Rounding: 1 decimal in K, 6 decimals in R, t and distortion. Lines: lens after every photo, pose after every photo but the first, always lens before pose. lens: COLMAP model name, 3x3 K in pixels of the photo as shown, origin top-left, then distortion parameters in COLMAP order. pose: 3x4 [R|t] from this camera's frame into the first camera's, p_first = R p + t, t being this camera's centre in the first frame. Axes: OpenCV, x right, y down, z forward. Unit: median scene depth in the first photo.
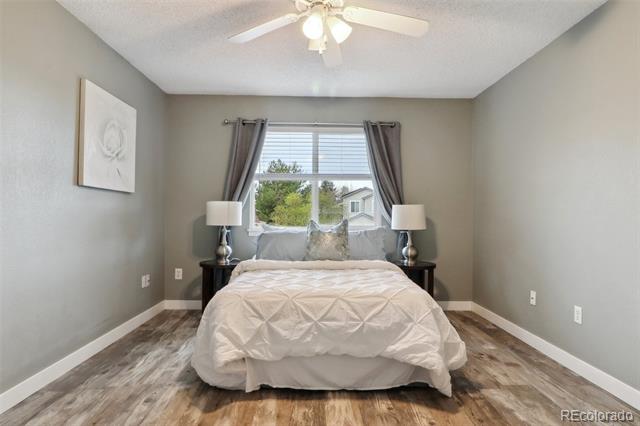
lens RADIAL K [[376.9, 0, 318.0], [0, 376.9, 210.9], [0, 0, 1]] dist [0.005212, -0.011460]
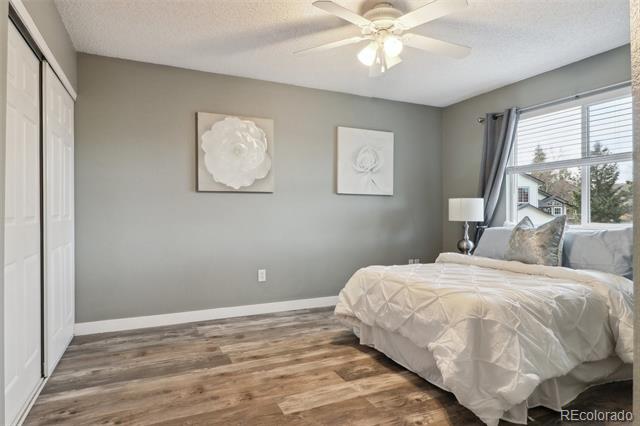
lens RADIAL K [[376.9, 0, 318.0], [0, 376.9, 210.9], [0, 0, 1]] dist [0.005212, -0.011460]
pose [[0.395806, -0.009173, -0.918288, 0.958343], [0.016969, 0.999852, -0.002674, 0.011446], [0.918177, -0.014524, 0.395903, 0.333331]]
